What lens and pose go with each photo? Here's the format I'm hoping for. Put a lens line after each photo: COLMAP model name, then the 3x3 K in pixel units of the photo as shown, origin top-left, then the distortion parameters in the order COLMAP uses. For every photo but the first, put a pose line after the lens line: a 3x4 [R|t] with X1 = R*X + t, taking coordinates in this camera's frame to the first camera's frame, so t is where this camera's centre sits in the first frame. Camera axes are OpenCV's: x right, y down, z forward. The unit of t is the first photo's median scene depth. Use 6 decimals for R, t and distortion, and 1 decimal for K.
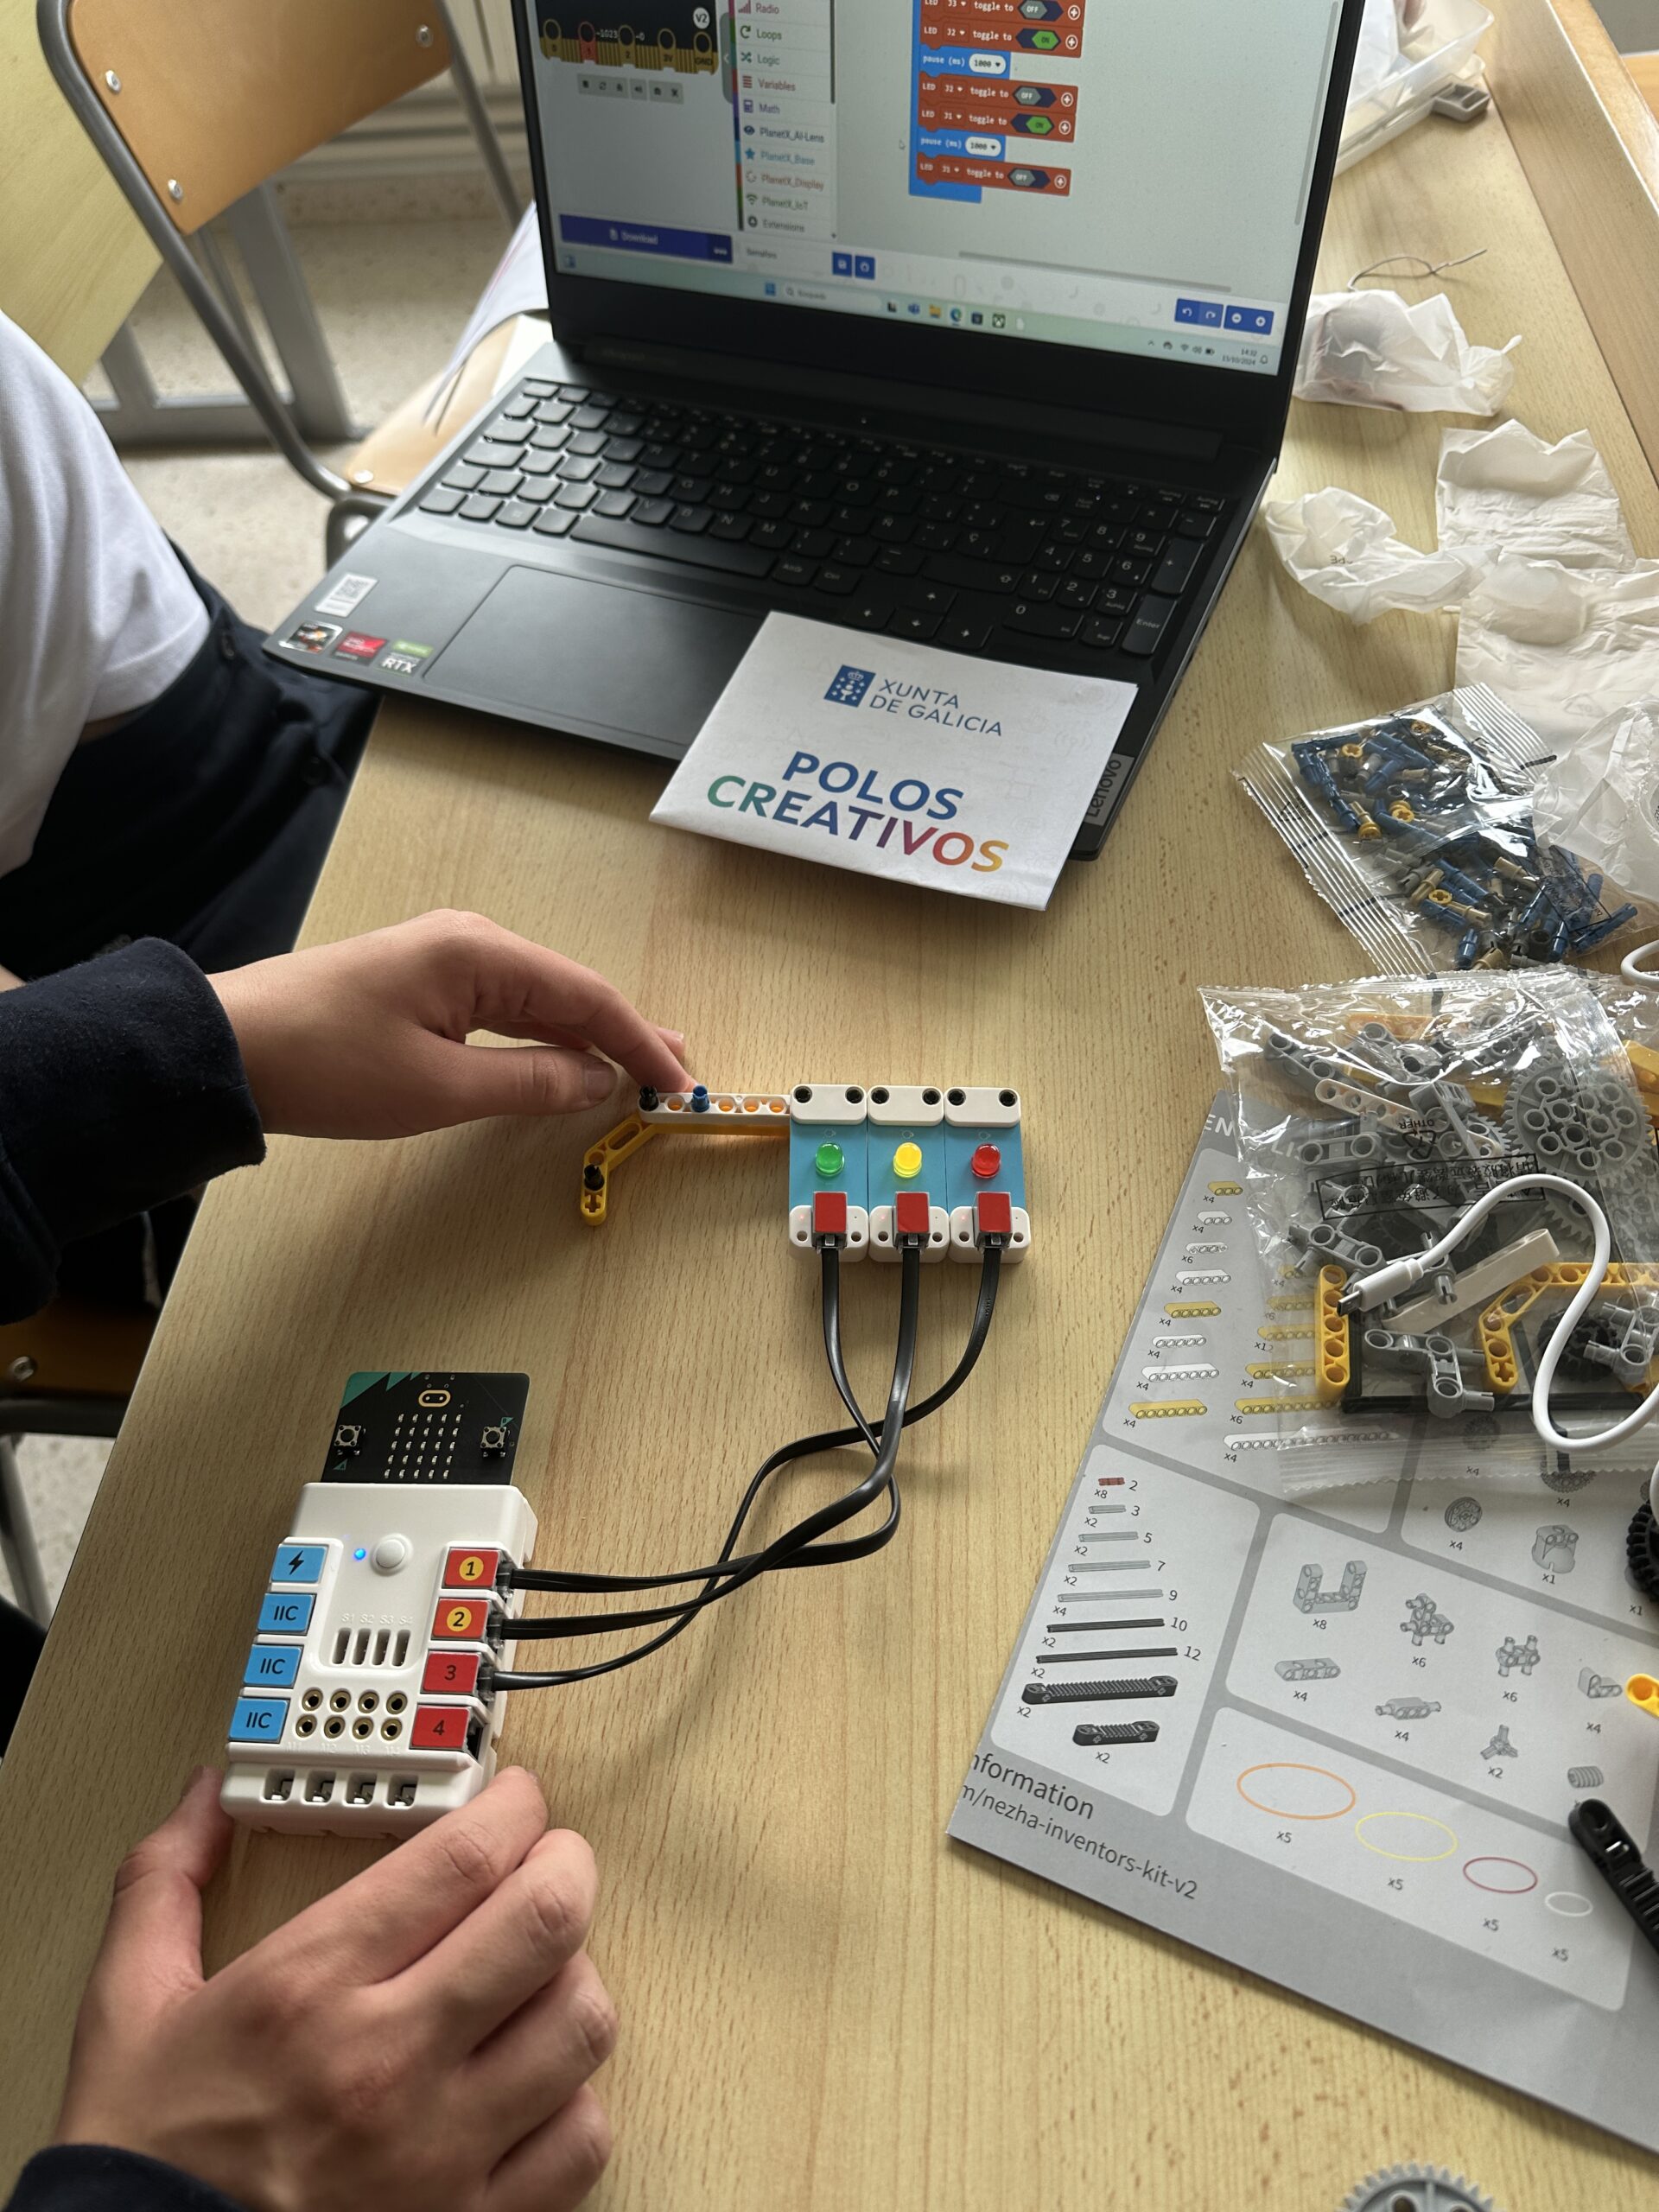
lens RADIAL K [[1583.9, 0, 829.5], [0, 1583.9, 1106.0], [0, 0, 1]] dist [0.007002, -0.033325]
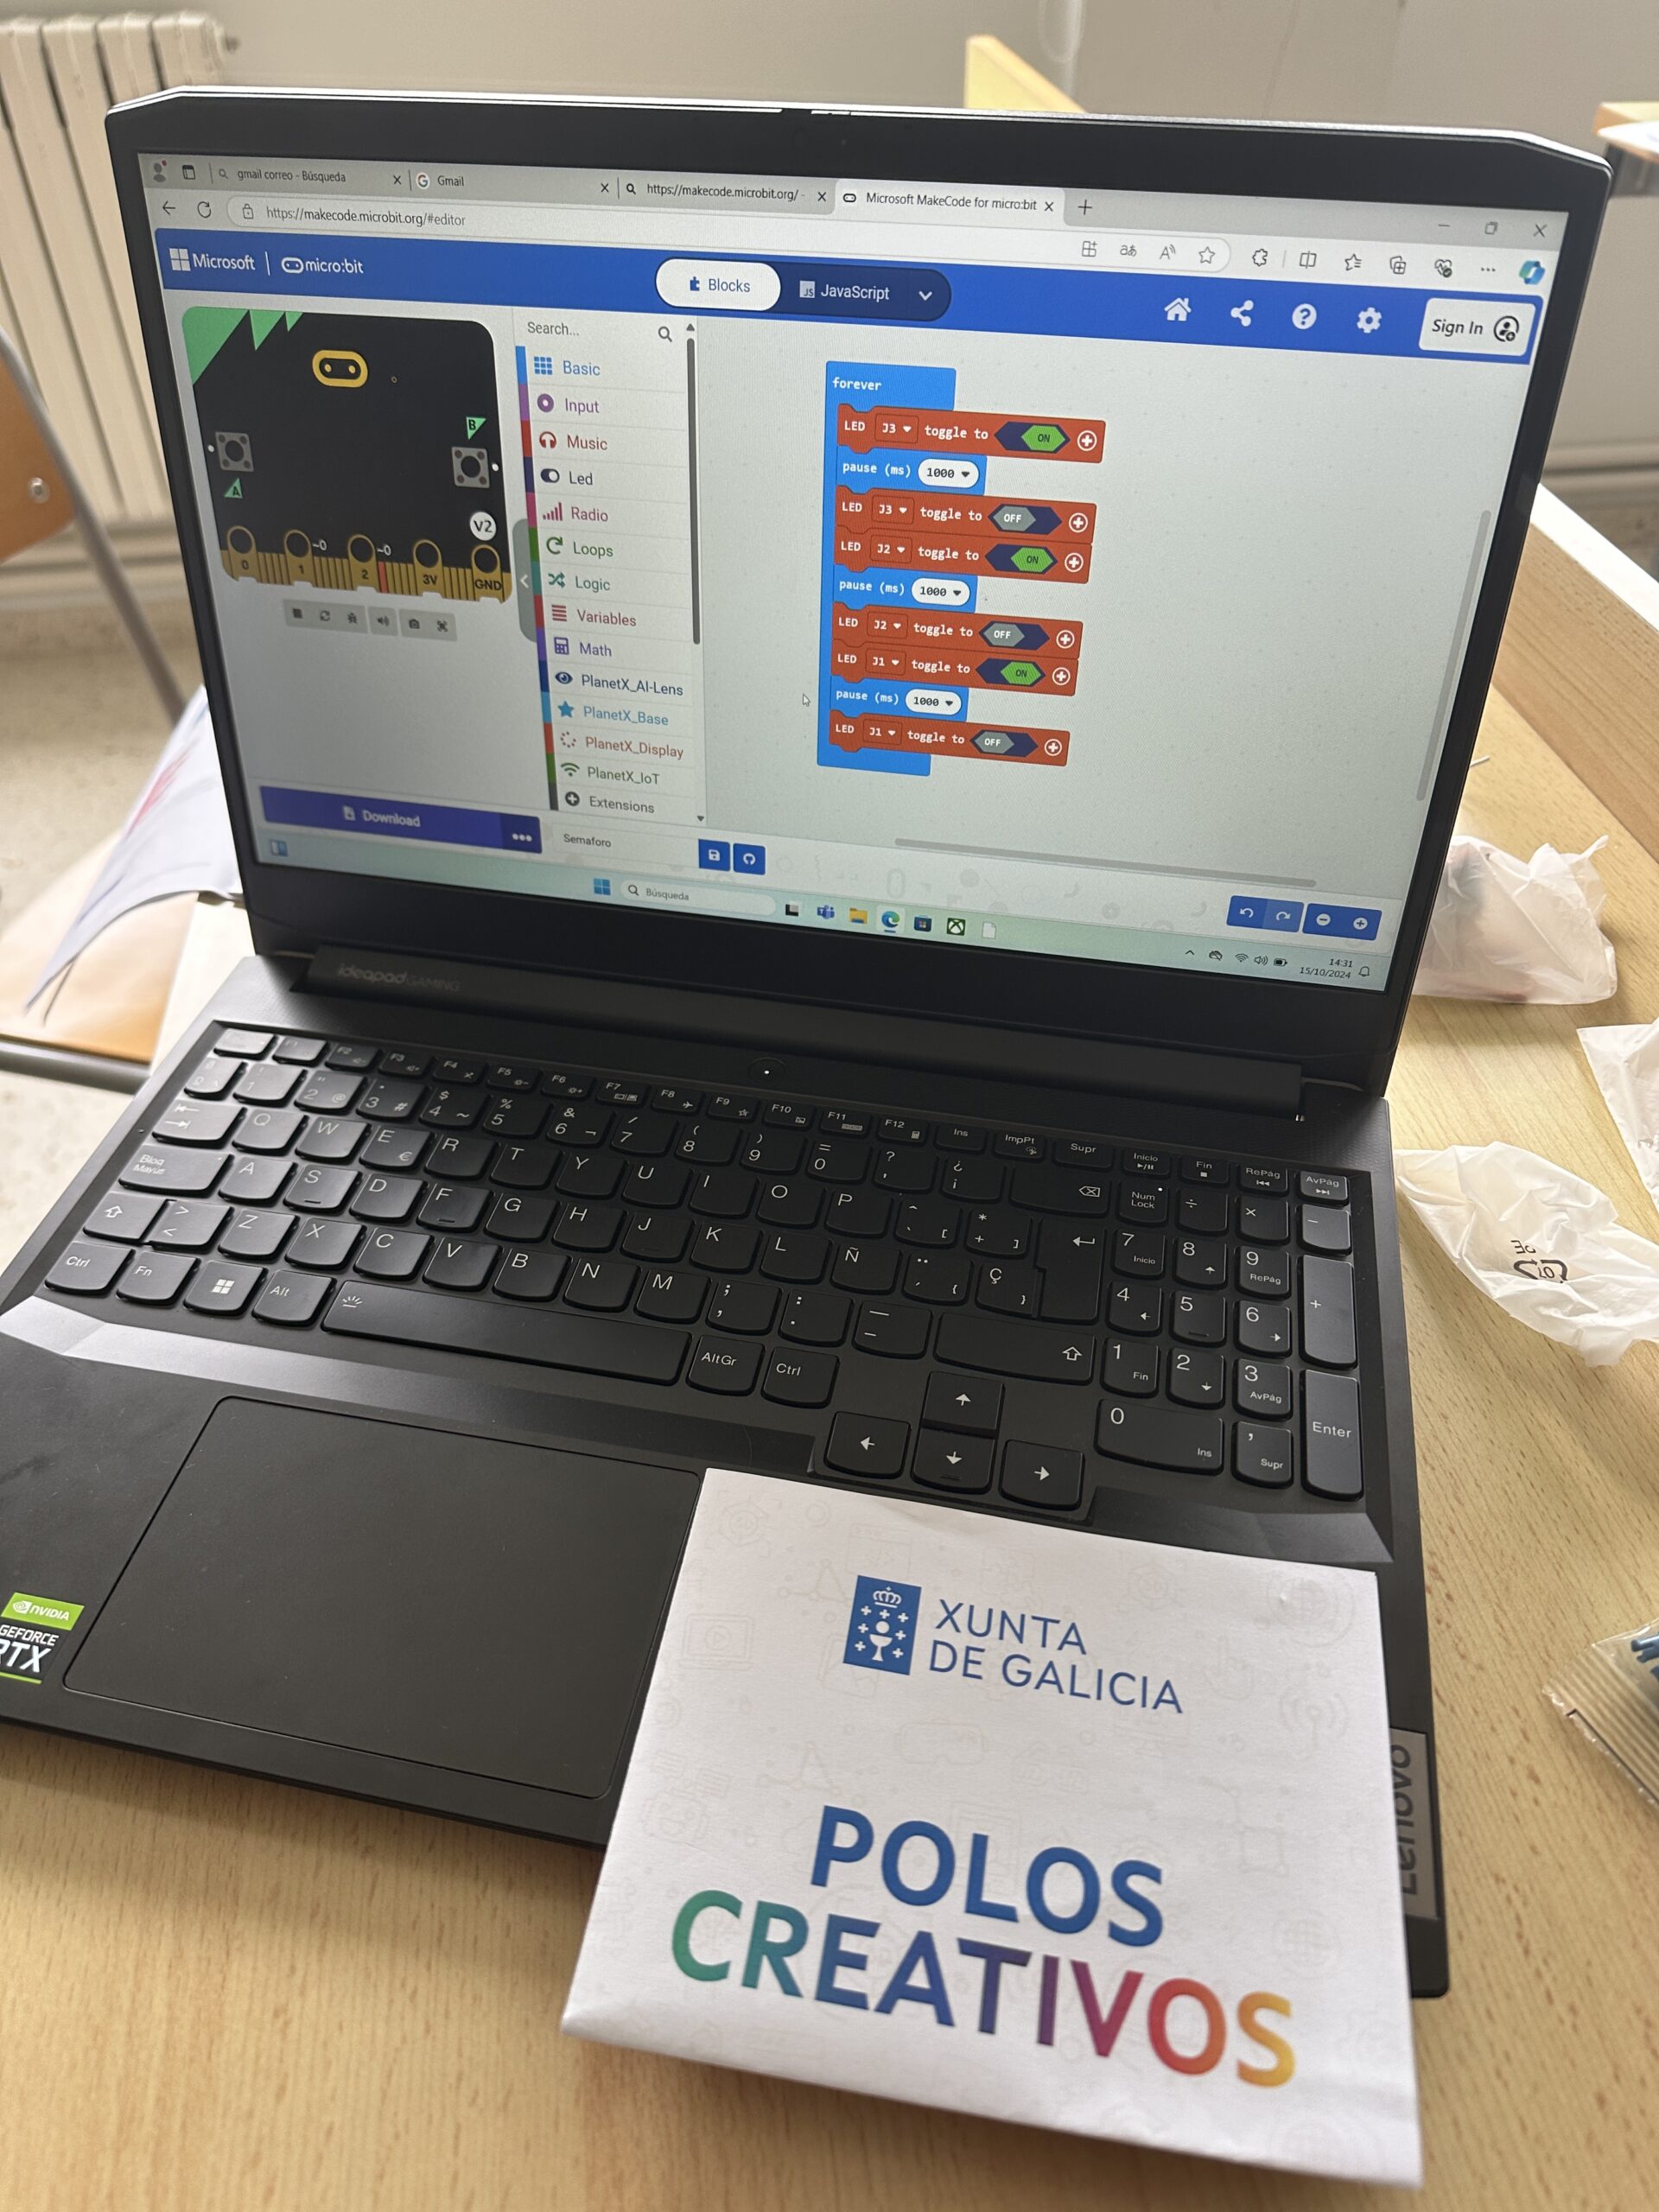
lens RADIAL K [[1522.4, 0, 802.8], [0, 1522.4, 1087.6], [0, 0, 1]] dist [0.097947, -0.165601]
pose [[0.976284, -0.083513, 0.199735, -0.097412], [0.123889, 0.972118, -0.199094, -0.314162], [-0.177539, 0.219117, 0.959410, 0.407108]]
